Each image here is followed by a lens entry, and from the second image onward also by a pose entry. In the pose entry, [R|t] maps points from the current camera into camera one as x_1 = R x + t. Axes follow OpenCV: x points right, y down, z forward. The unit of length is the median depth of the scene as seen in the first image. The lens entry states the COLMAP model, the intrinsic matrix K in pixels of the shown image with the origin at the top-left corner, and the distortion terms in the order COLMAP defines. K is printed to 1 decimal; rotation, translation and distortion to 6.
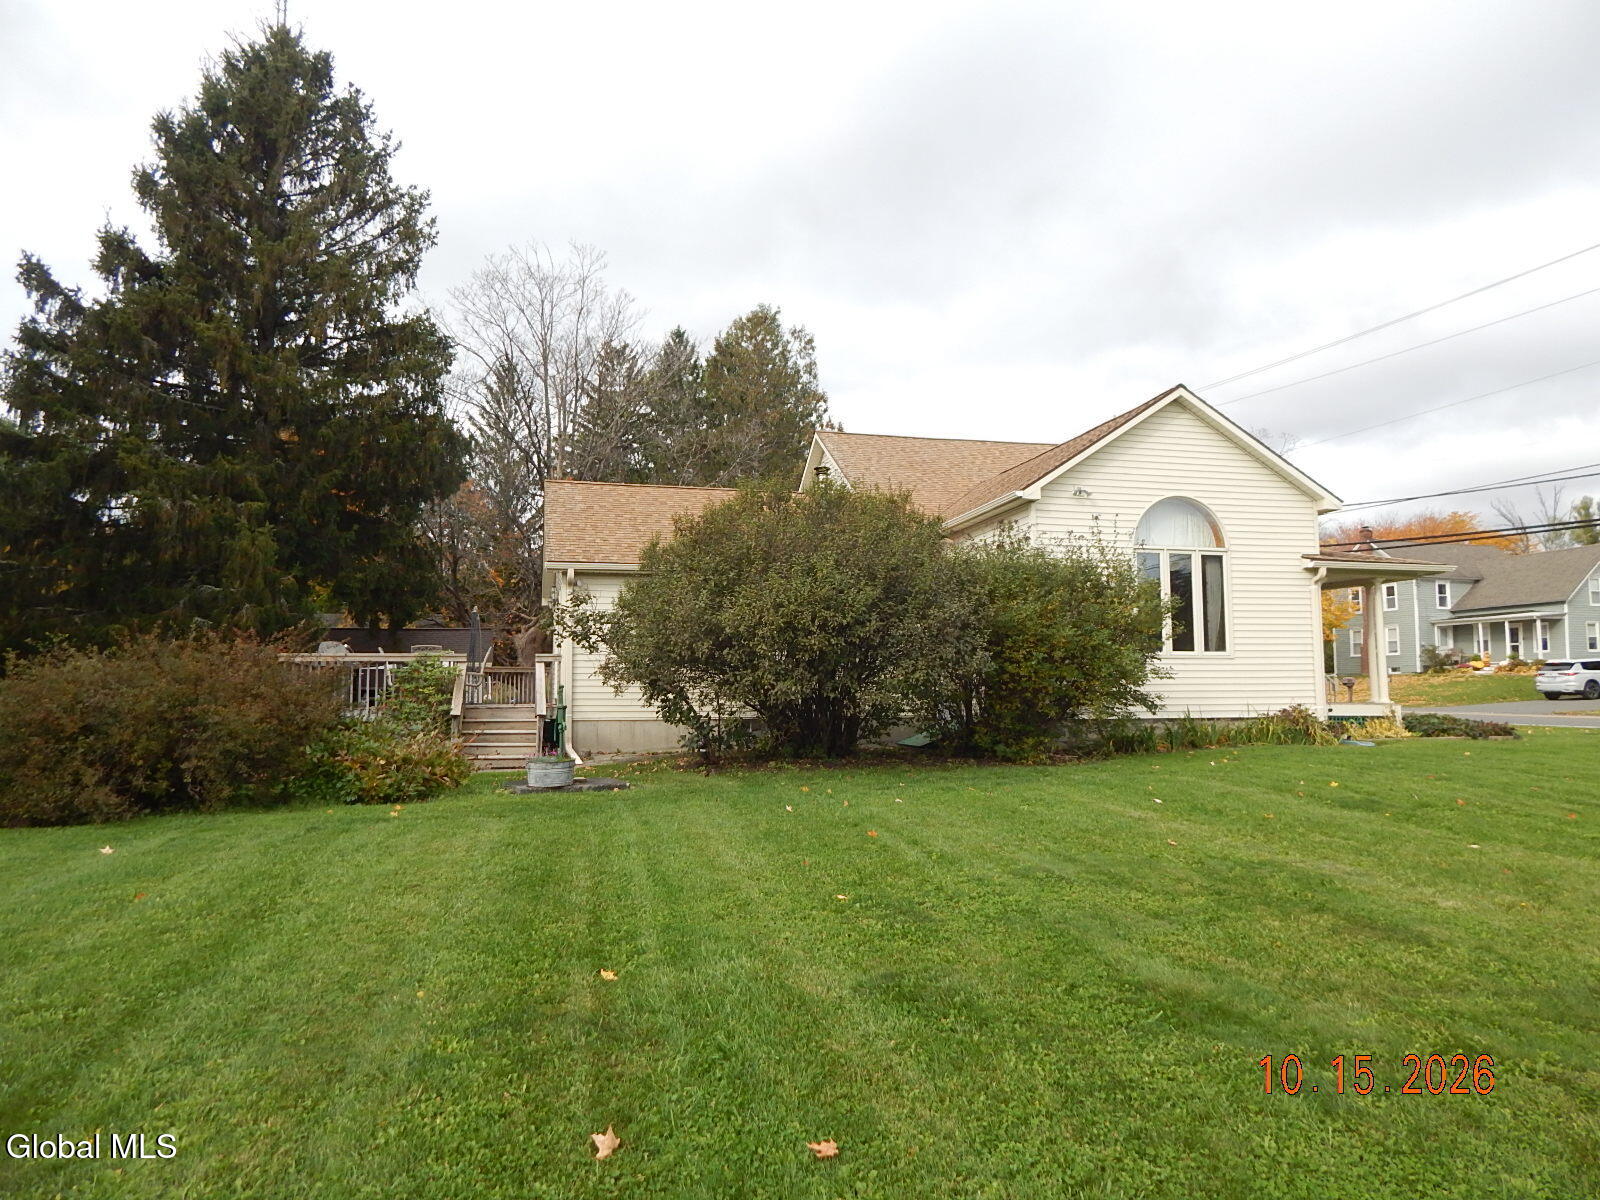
lens RADIAL K [[1051.3, 0, 798.8], [0, 1051.3, 605.7], [0, 0, 1]] dist [-0.001524, 0.000122]
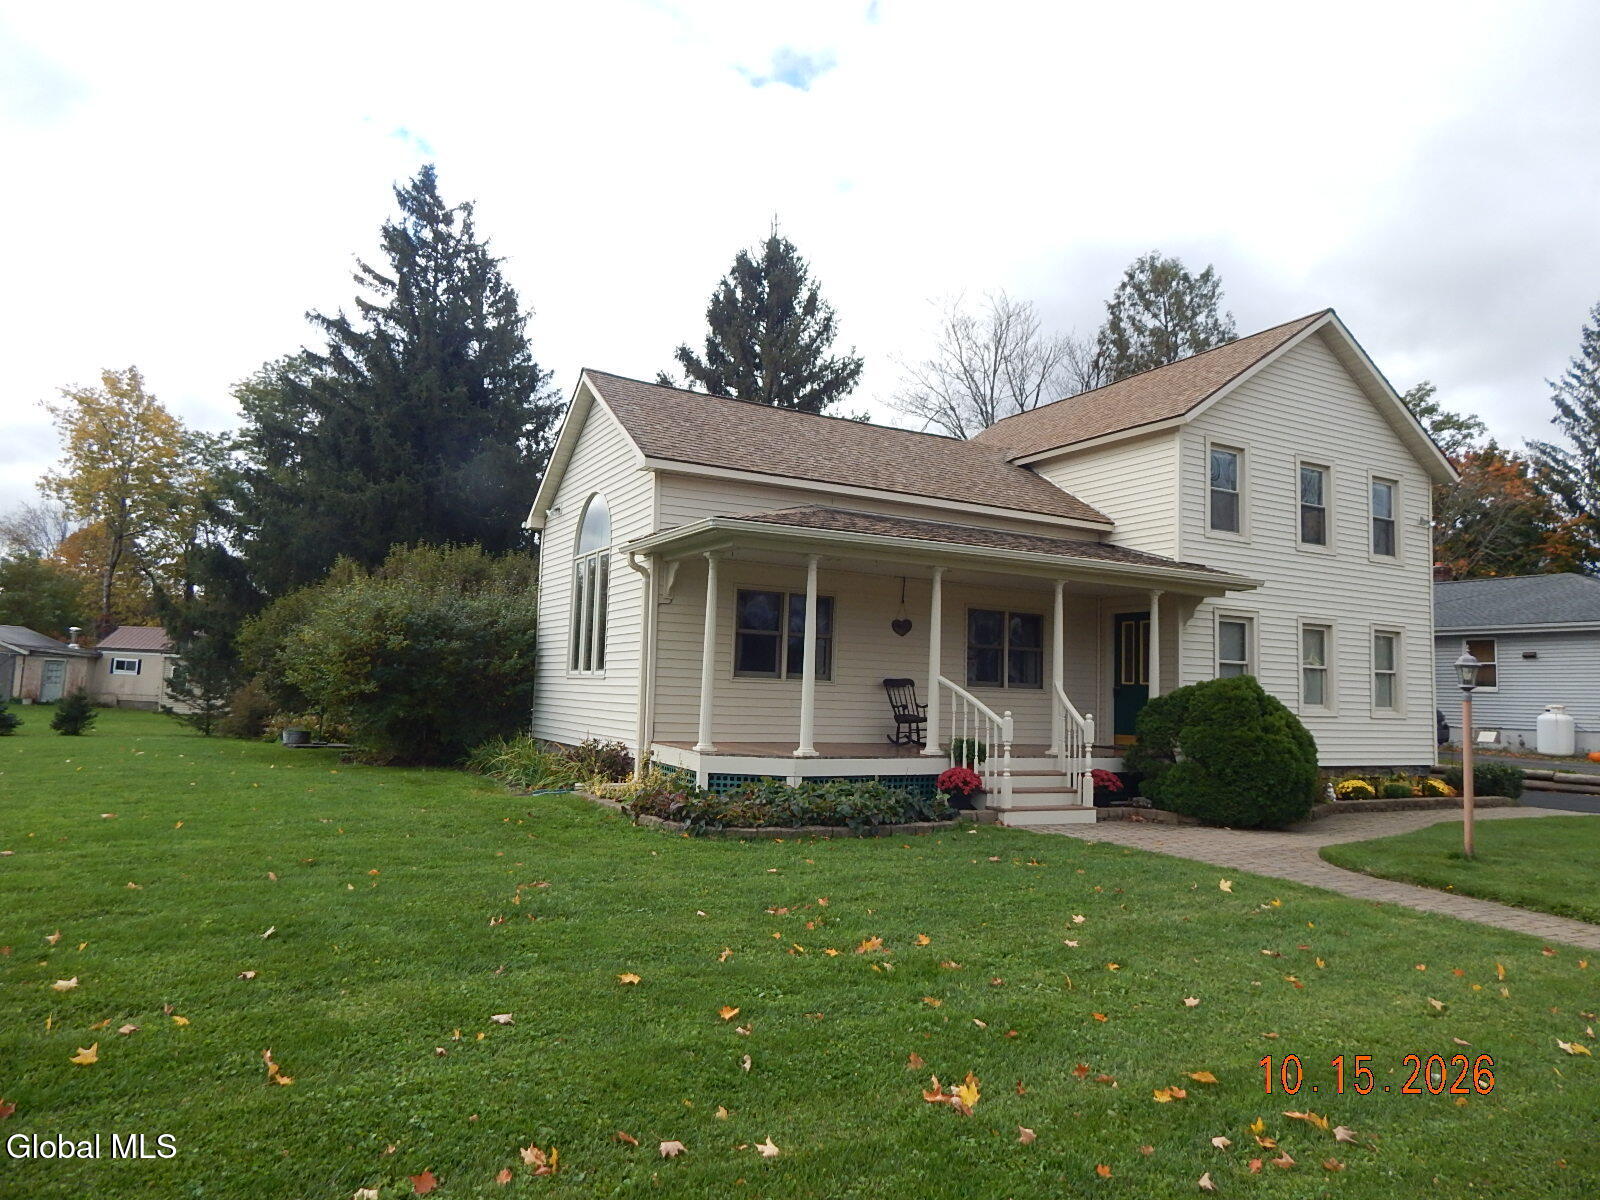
lens RADIAL K [[1051.3, 0, 800.4], [0, 1051.3, 598.8], [0, 0, 1]] dist [-0.001524, 0.000122]
pose [[0.261584, -0.075397, -0.962231, 1.229100], [0.040749, 0.996918, -0.067038, 0.049431], [0.964320, -0.021674, 0.263850, 0.924328]]
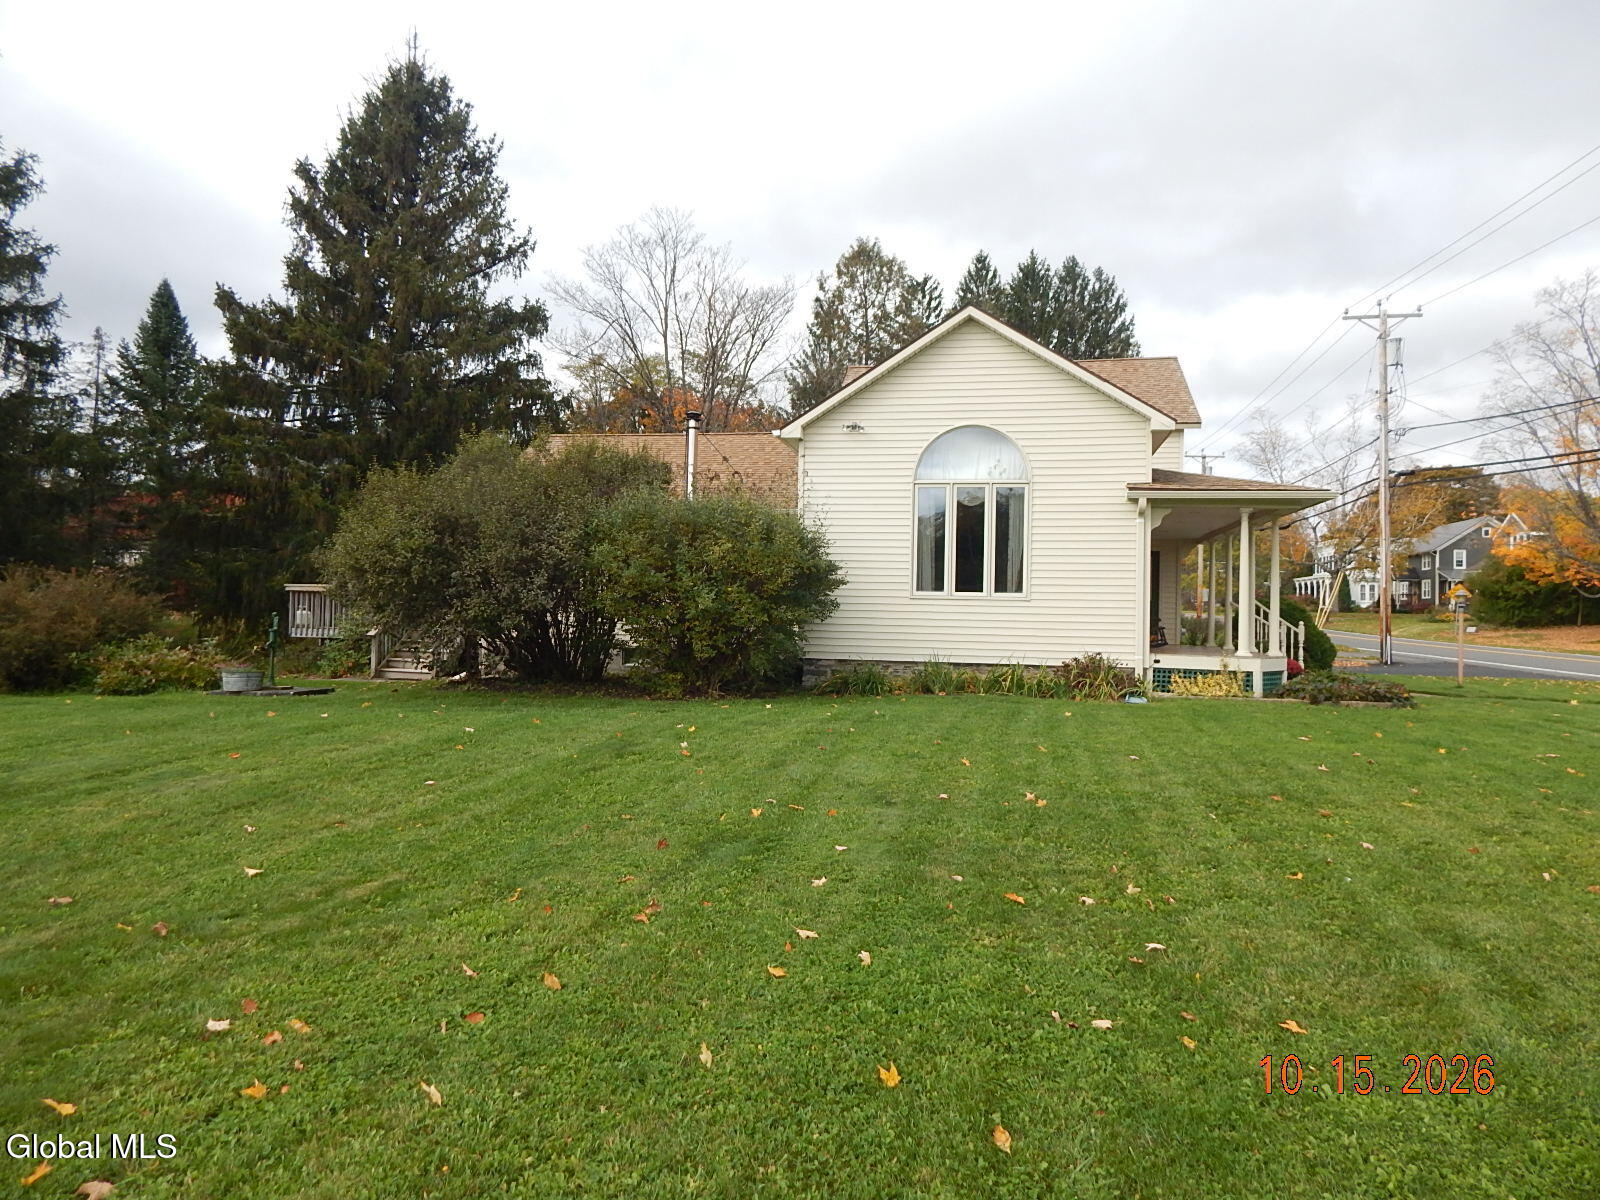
lens RADIAL K [[1051.3, 0, 805.5], [0, 1051.3, 598.2], [0, 0, 1]] dist [-0.001524, 0.000122]
pose [[0.908782, 0.016501, -0.416946, 0.613060], [0.009109, 0.998195, 0.059359, -0.007735], [0.417172, -0.057743, 0.906991, 0.085055]]
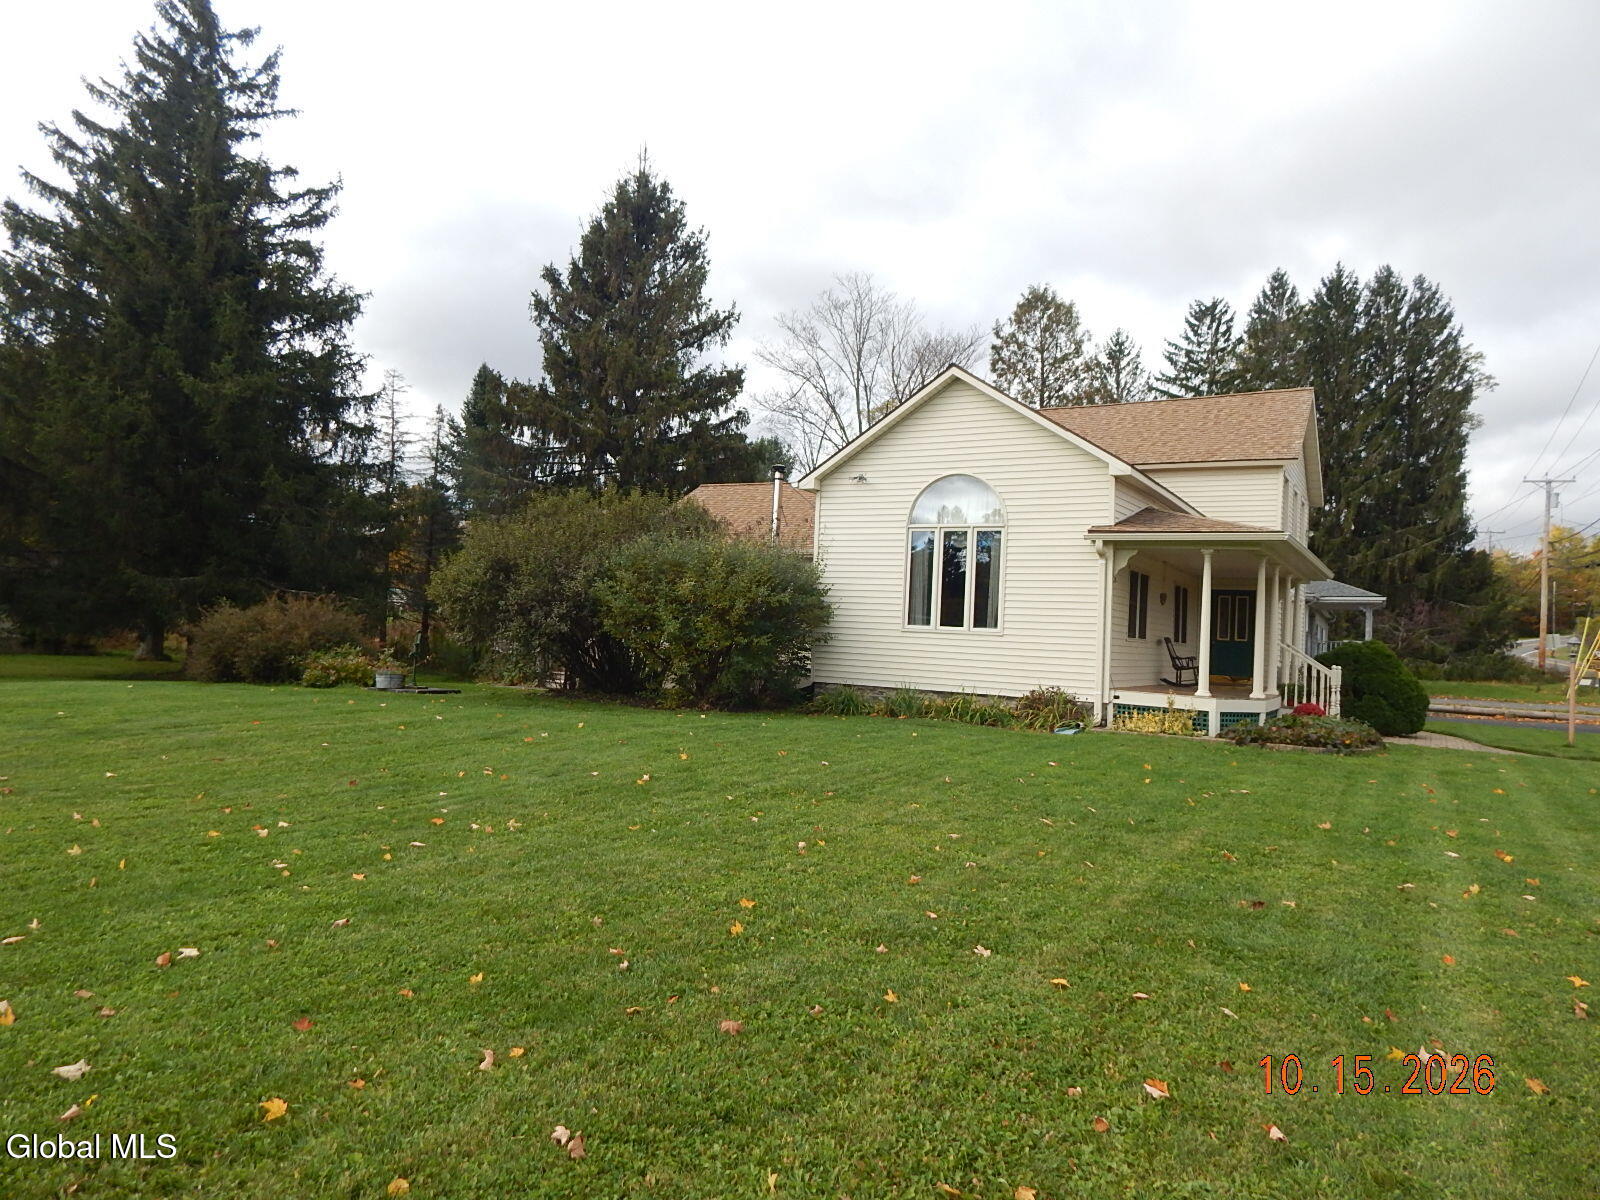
lens RADIAL K [[1051.3, 0, 802.5], [0, 1051.3, 603.5], [0, 0, 1]] dist [-0.001524, 0.000122]
pose [[0.714903, 0.017075, -0.699015, 0.959158], [0.005585, 0.999530, 0.030127, -0.010253], [0.699201, -0.025442, 0.714472, 0.164391]]
